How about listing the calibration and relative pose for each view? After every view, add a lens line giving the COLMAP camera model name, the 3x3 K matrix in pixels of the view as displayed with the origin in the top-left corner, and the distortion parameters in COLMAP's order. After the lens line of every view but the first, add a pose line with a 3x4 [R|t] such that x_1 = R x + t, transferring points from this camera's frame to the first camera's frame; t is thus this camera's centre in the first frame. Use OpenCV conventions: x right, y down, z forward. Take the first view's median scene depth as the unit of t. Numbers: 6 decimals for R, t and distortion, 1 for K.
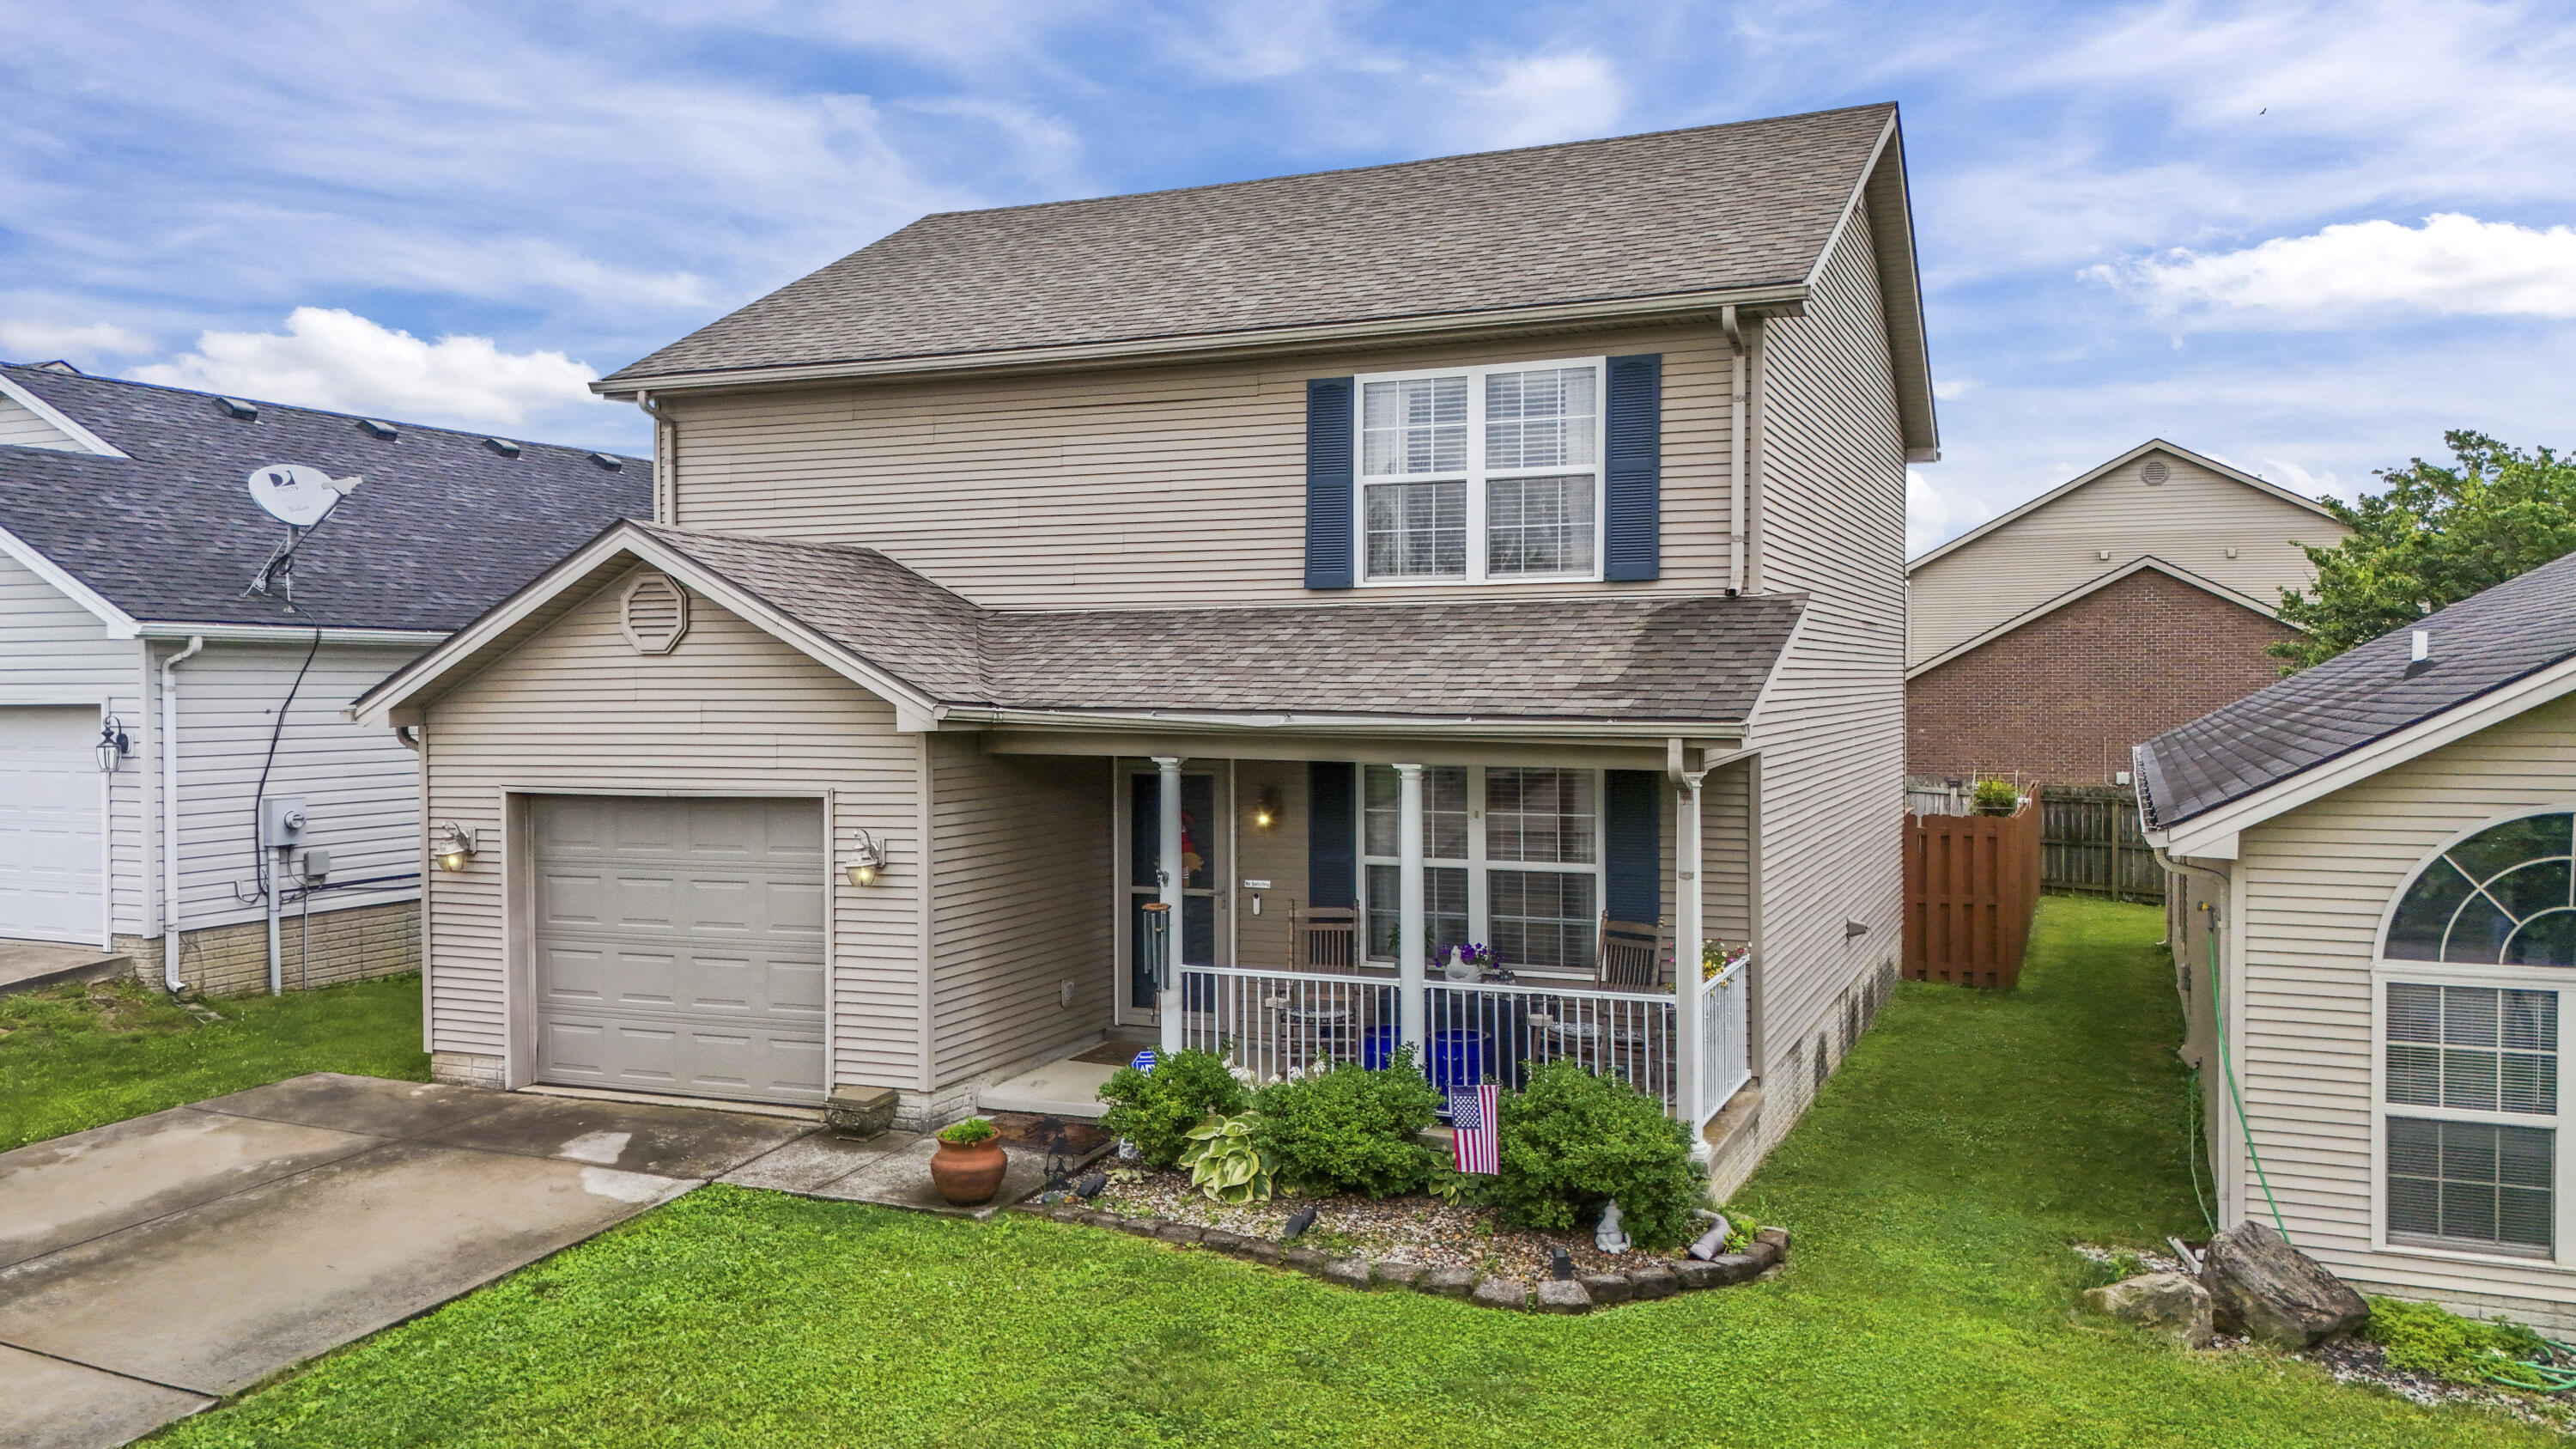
lens RADIAL K [[1805.6, 0, 1273.3], [0, 1805.6, 716.8], [0, 0, 1]] dist [0.040214, -0.019868]
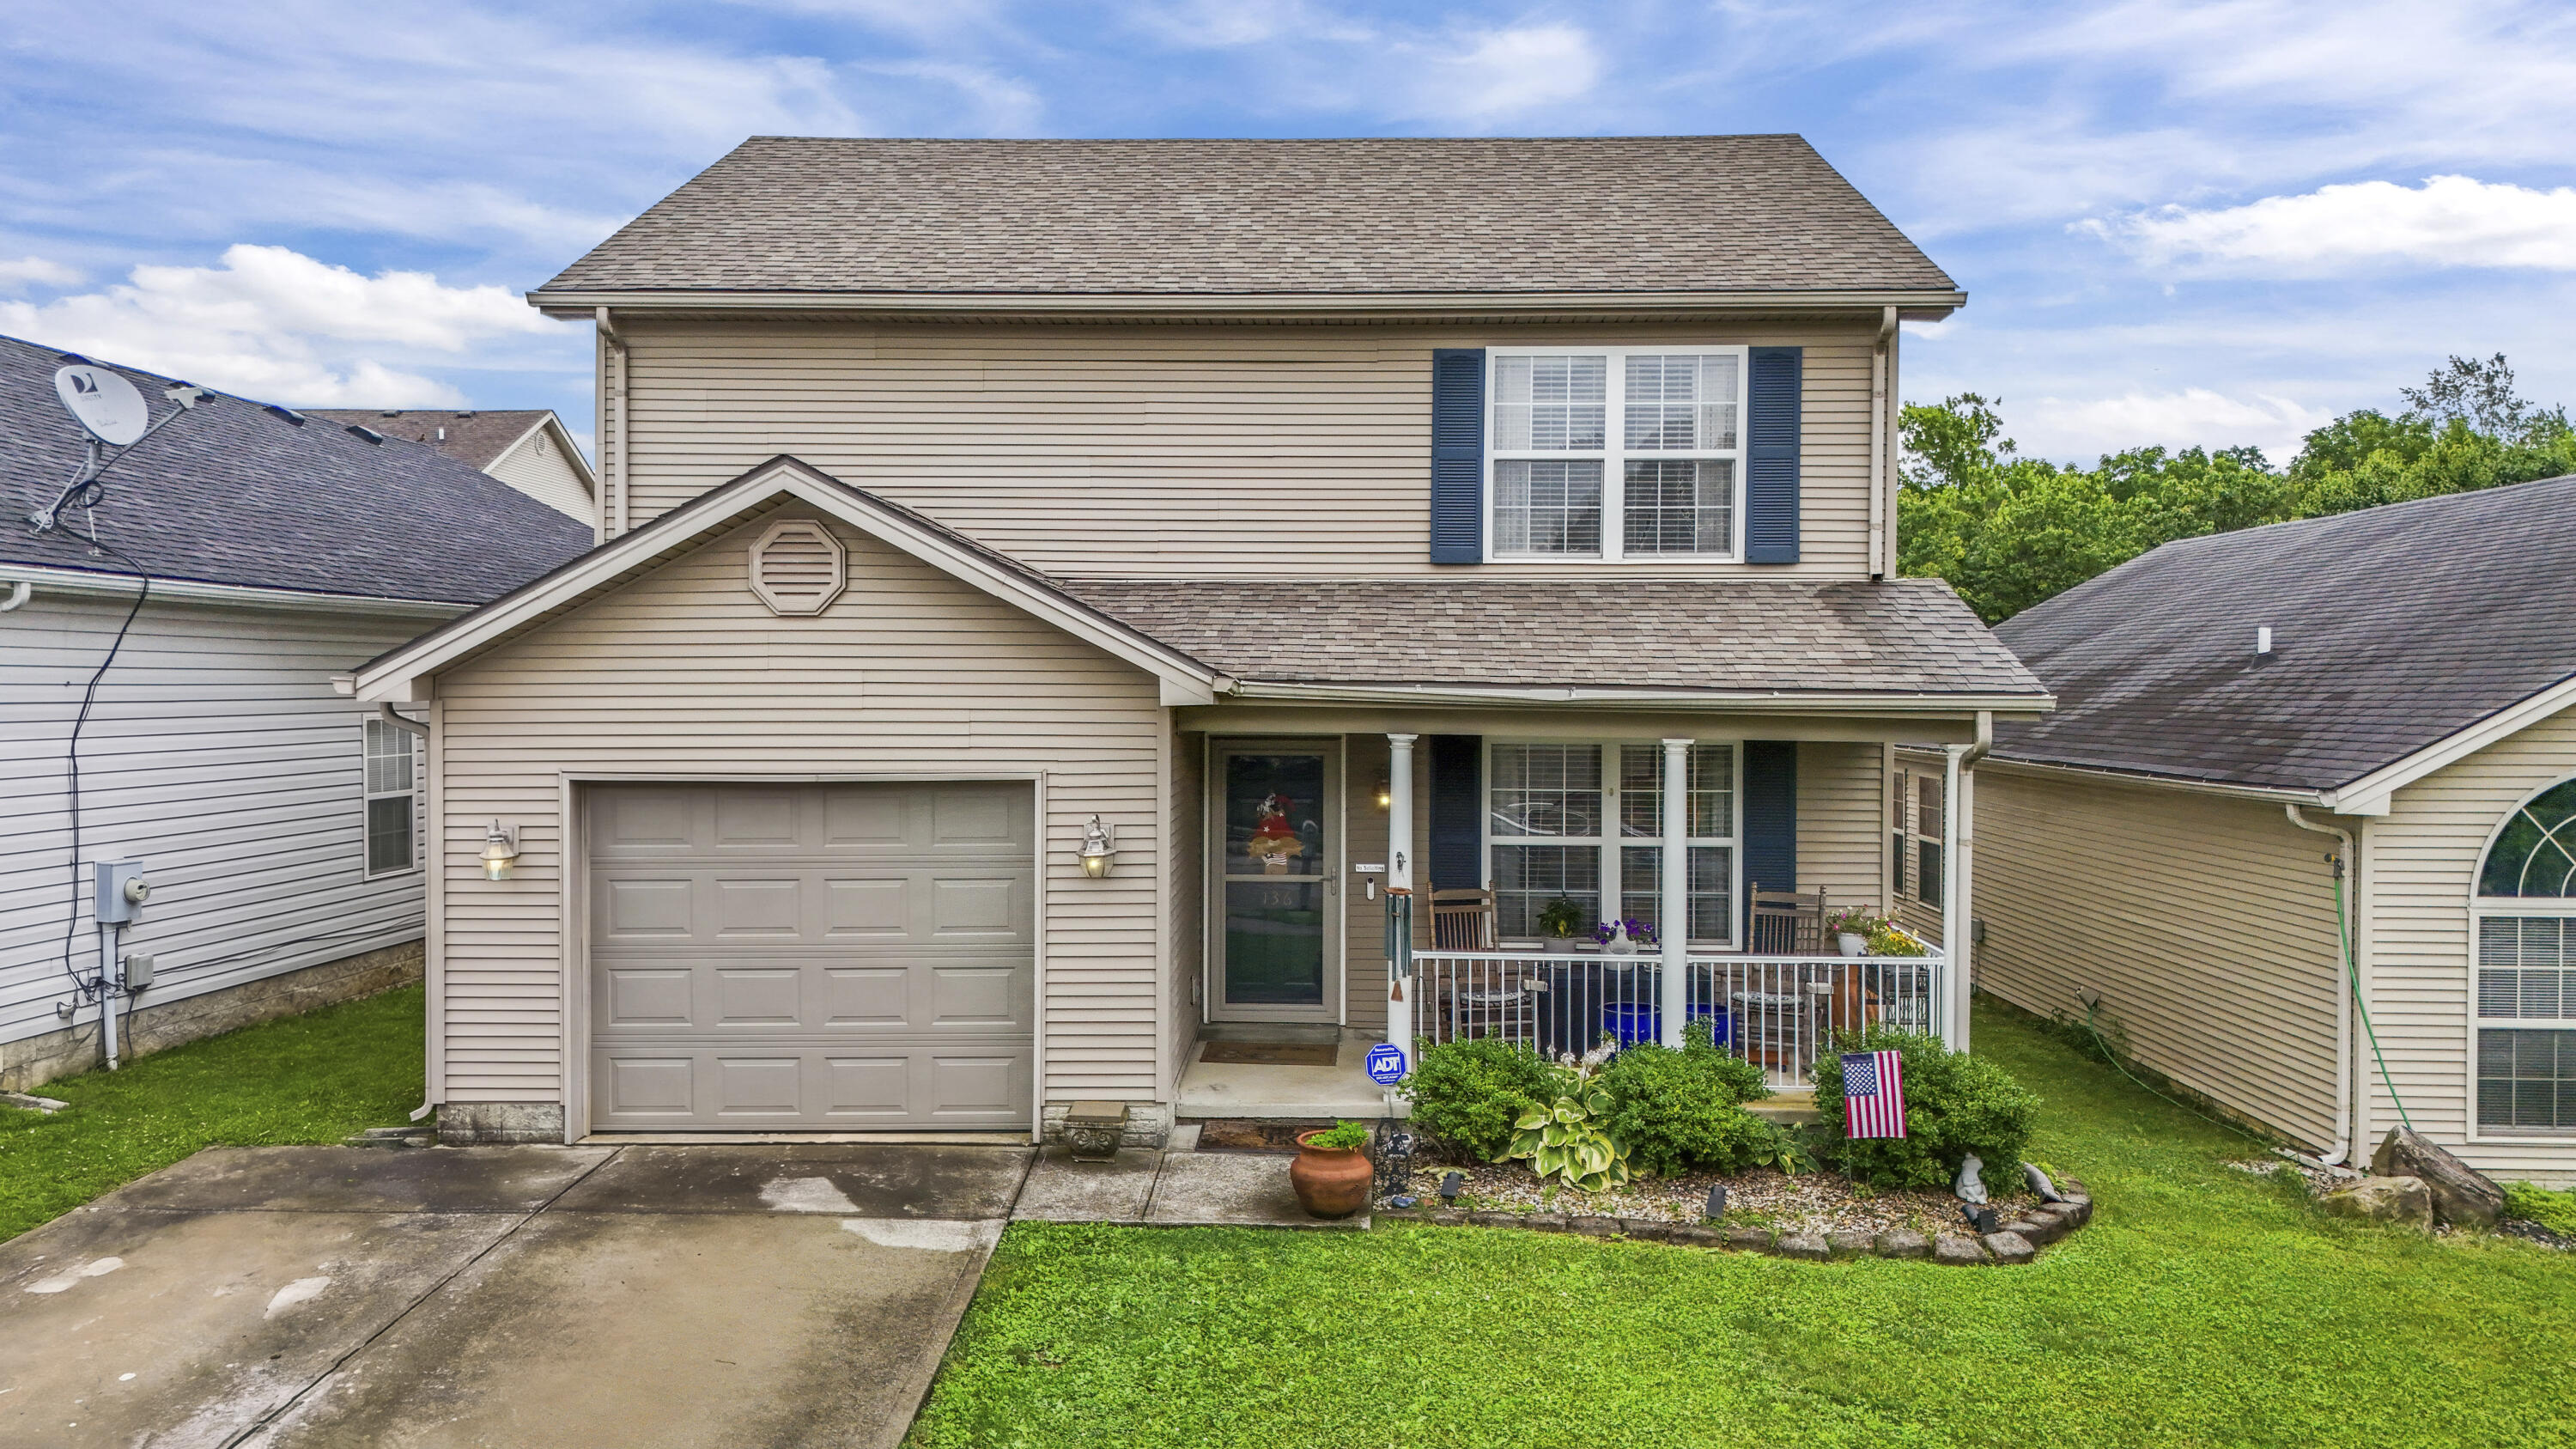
lens RADIAL K [[1805.6, 0, 1264.6], [0, 1805.6, 710.9], [0, 0, 1]] dist [0.040214, -0.019868]
pose [[0.937950, 0.001538, 0.346768, -0.442132], [-0.001352, 0.999999, -0.000780, 0.010703], [-0.346769, 0.000262, 0.937950, 0.126623]]
